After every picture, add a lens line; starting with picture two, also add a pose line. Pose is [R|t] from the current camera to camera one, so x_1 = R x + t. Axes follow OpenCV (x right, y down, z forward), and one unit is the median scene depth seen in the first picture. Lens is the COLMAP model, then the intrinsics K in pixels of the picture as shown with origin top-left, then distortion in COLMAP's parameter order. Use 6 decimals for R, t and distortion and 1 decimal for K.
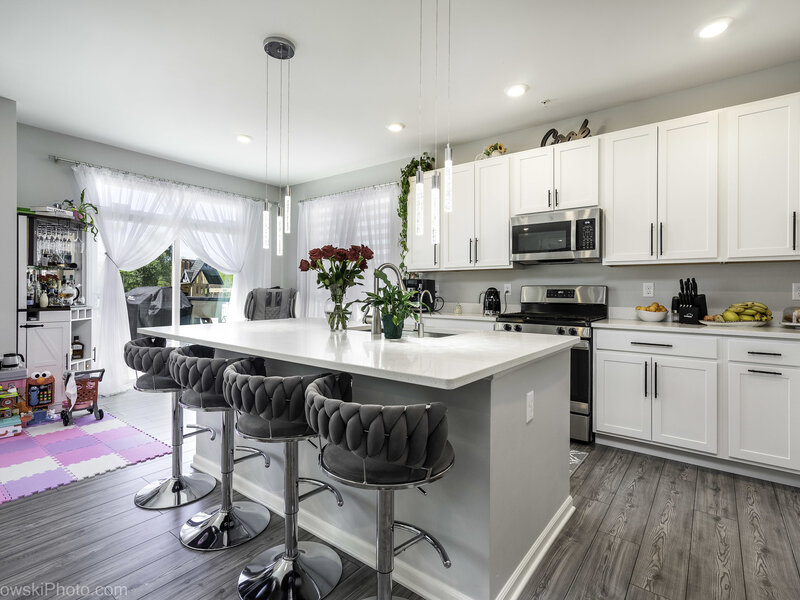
lens RADIAL K [[407.9, 0, 407.3], [0, 407.9, 293.8], [0, 0, 1]] dist [-0.001928, 0.001970]
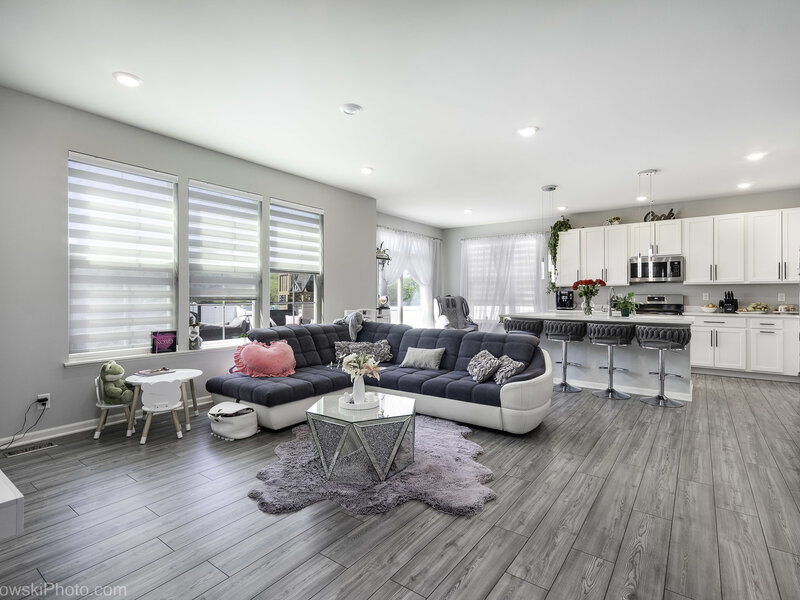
lens RADIAL K [[407.9, 0, 393.4], [0, 407.9, 300.8], [0, 0, 1]] dist [-0.001928, 0.001970]
pose [[0.999868, -0.005176, 0.015383, -1.004398], [0.005083, 0.999969, 0.006061, -0.010070], [-0.015414, -0.005982, 0.999863, -1.005450]]
